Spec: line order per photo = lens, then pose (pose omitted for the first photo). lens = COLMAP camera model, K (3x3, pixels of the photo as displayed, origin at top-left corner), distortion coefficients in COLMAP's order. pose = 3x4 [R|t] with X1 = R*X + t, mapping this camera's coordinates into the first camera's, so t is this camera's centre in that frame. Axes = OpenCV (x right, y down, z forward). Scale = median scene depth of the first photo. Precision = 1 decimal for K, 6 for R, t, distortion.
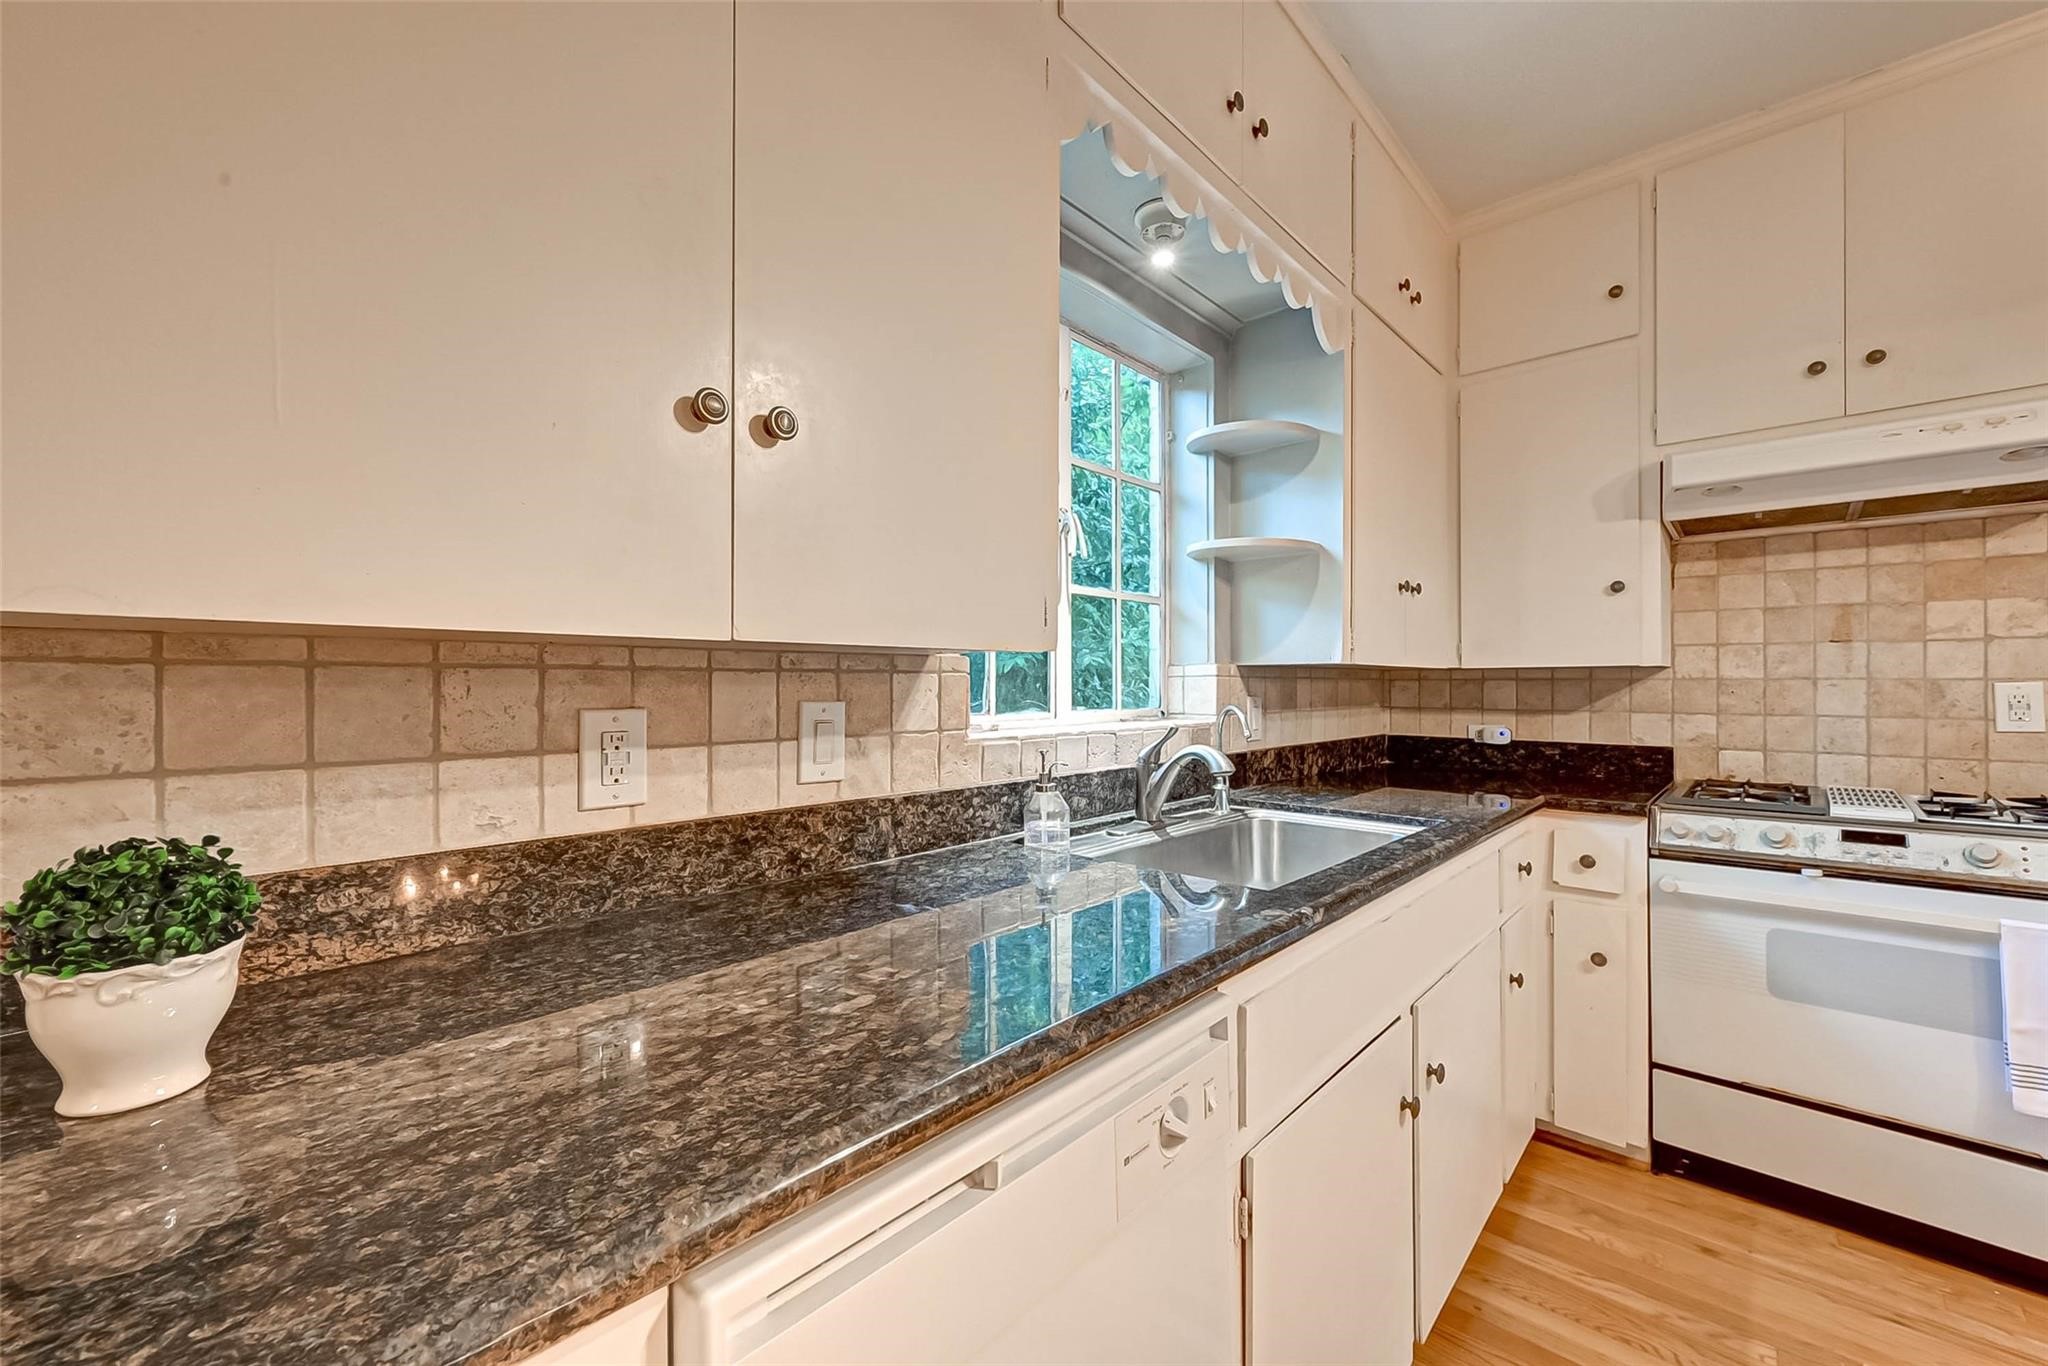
lens RADIAL K [[828.8, 0, 1030.4], [0, 828.8, 680.6], [0, 0, 1]] dist [0.003497, 0.000091]
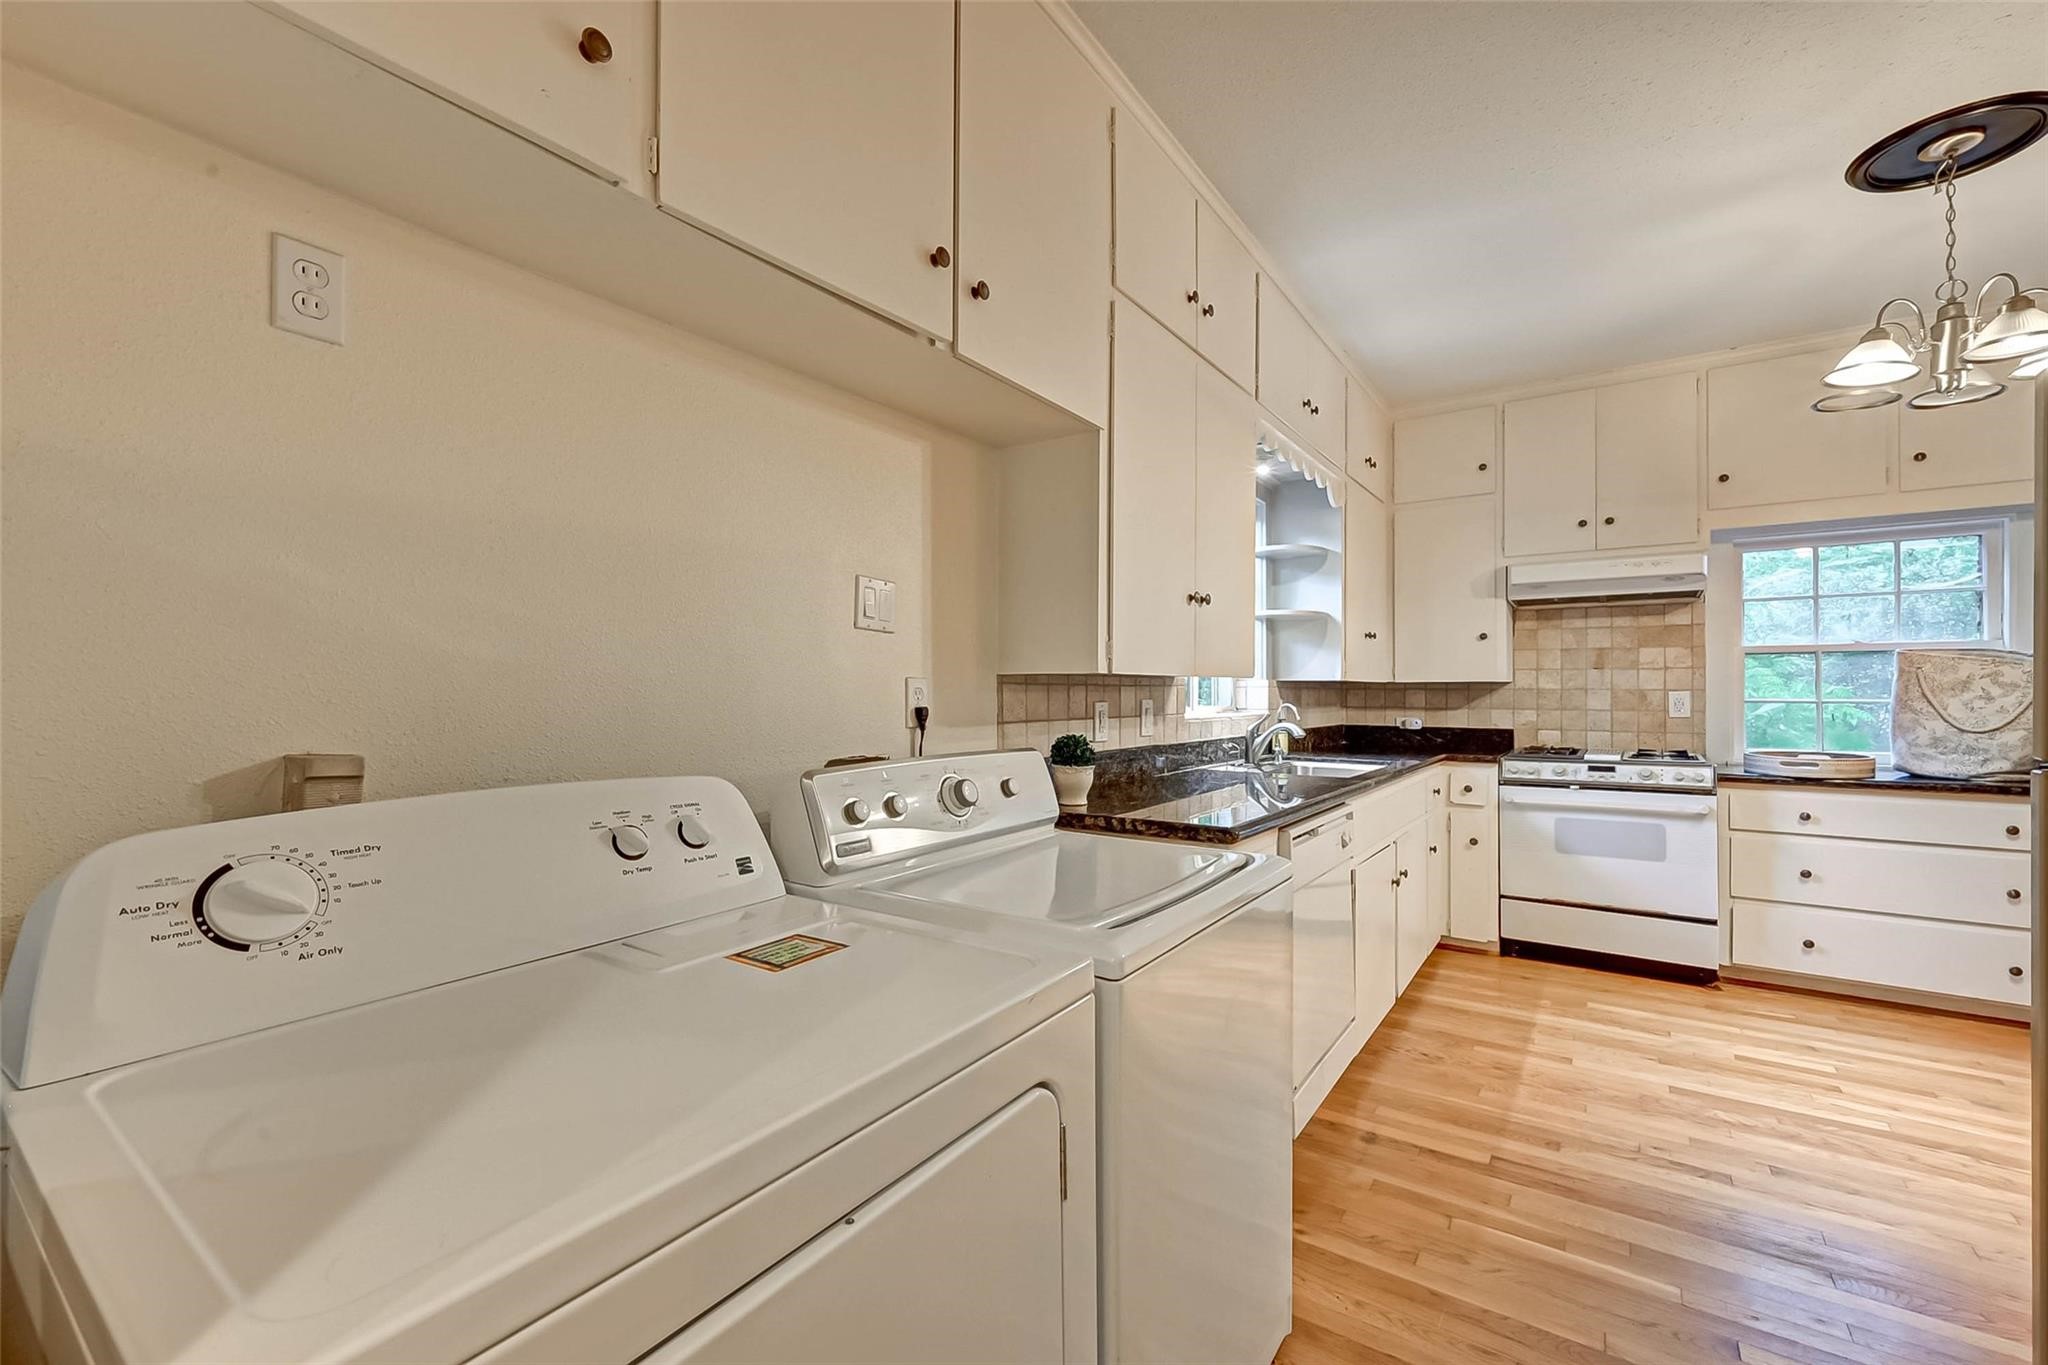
lens RADIAL K [[828.8, 0, 1022.5], [0, 828.8, 689.2], [0, 0, 1]] dist [0.003497, 0.000091]
pose [[0.993990, 0.001535, 0.109457, -0.501520], [-0.001592, 0.999999, 0.000434, -0.001641], [-0.109457, -0.000605, 0.993991, -0.704645]]
